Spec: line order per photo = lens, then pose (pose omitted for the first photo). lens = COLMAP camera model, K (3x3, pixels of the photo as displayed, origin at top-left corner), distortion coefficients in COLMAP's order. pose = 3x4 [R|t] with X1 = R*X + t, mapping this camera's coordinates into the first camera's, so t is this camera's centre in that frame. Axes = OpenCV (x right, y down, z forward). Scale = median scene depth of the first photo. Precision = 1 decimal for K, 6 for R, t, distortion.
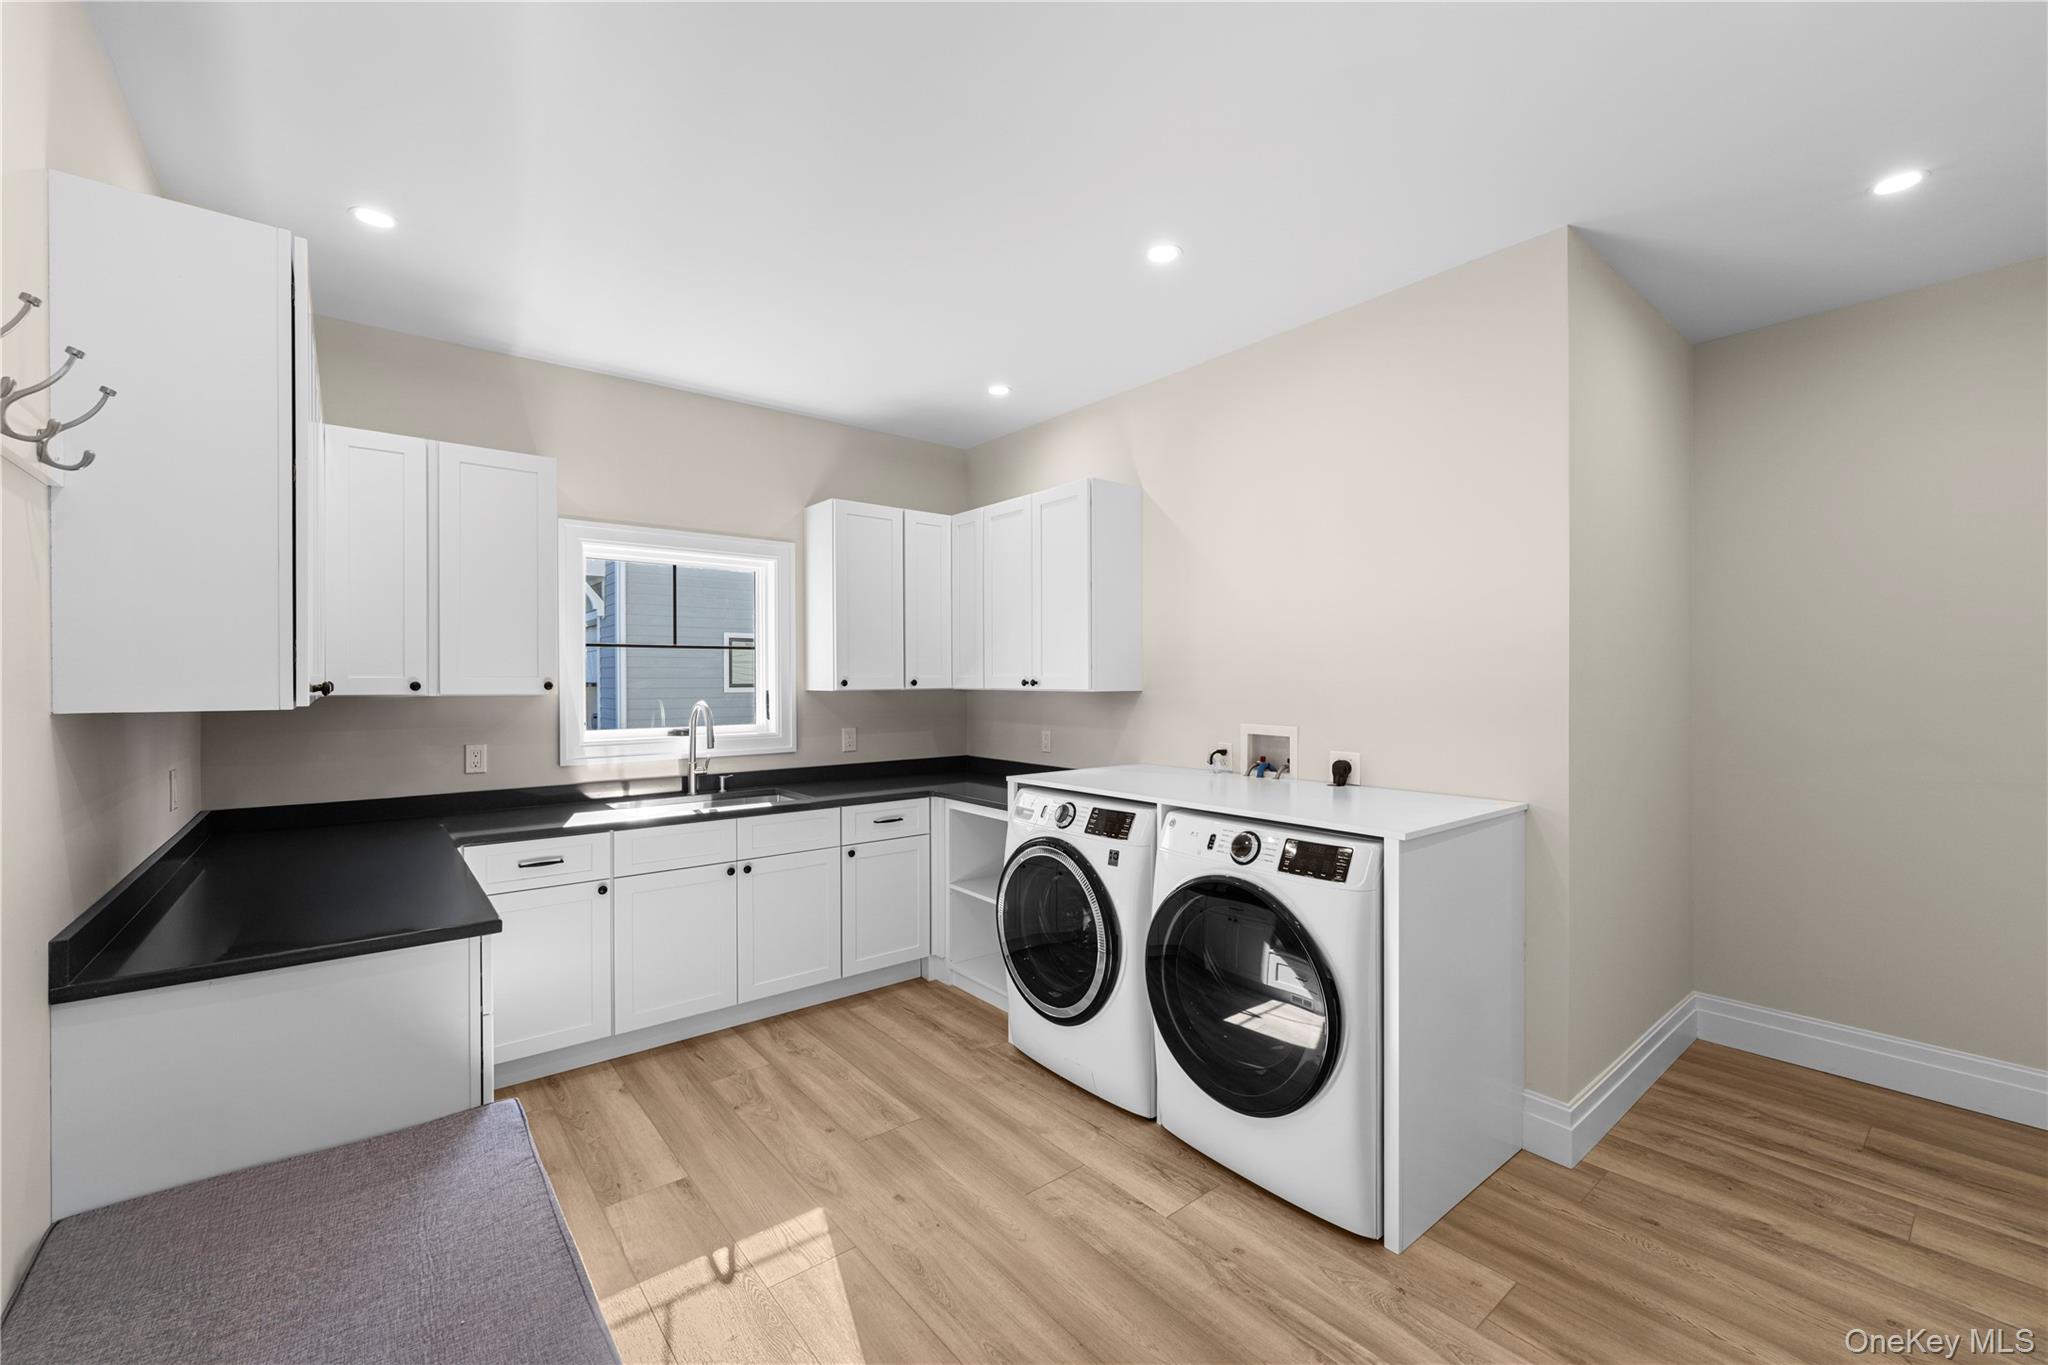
lens RADIAL K [[824.6, 0, 1024.6], [0, 824.6, 678.9], [0, 0, 1]] dist [-0.000519, -0.001092]
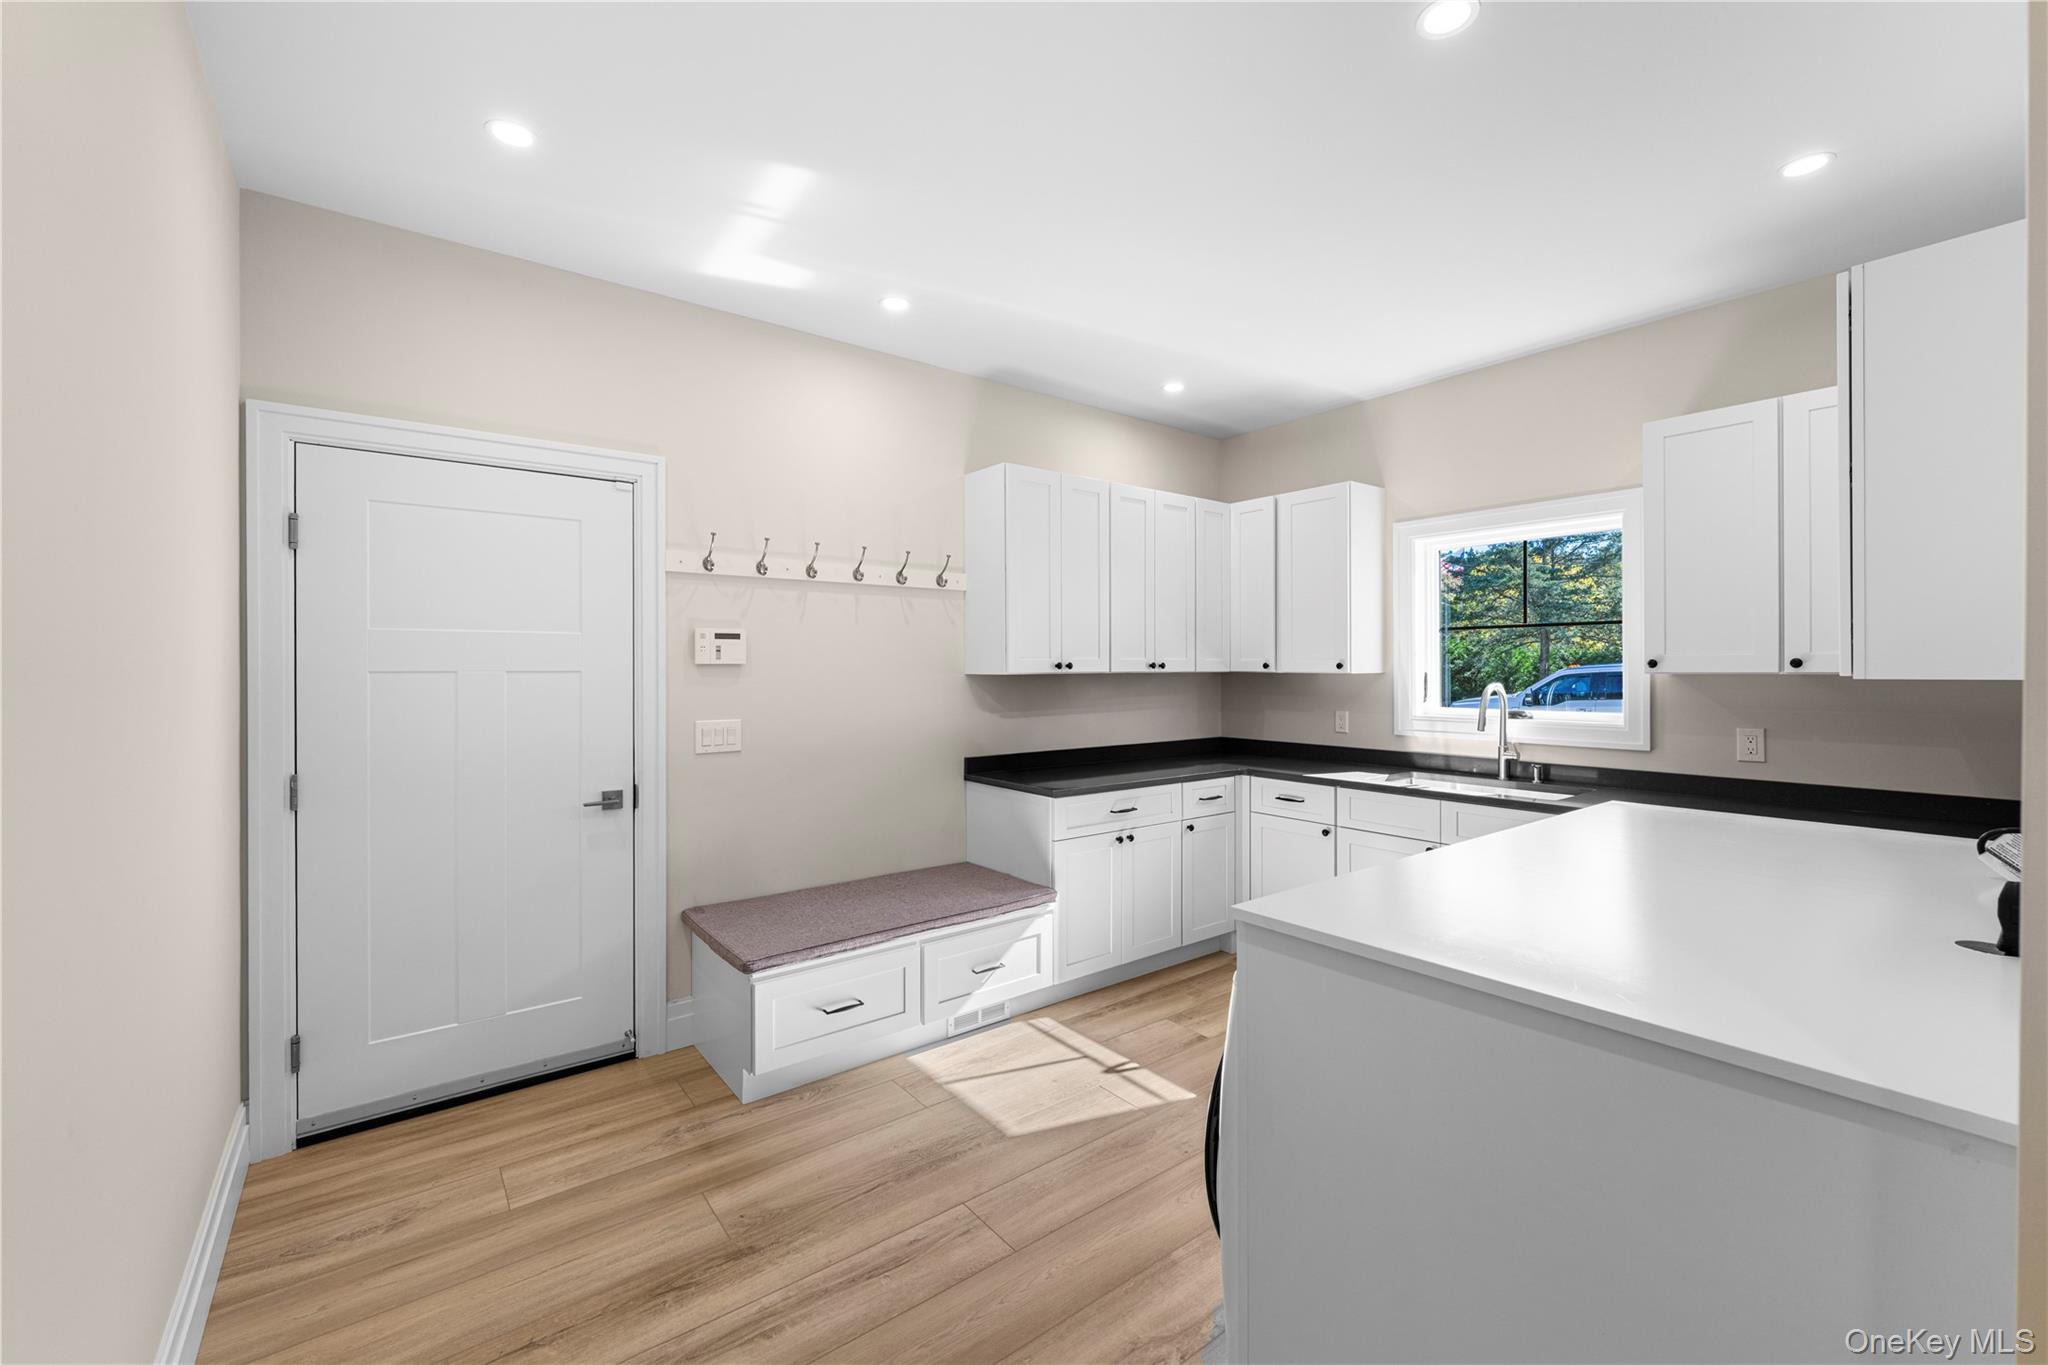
lens RADIAL K [[824.6, 0, 1024.3], [0, 824.6, 675.7], [0, 0, 1]] dist [-0.000519, -0.001092]
pose [[-0.027379, 0.015326, -0.999508, 0.677815], [0.007542, 0.999857, 0.015124, 0.000139], [0.999597, -0.007124, -0.027490, 0.549879]]
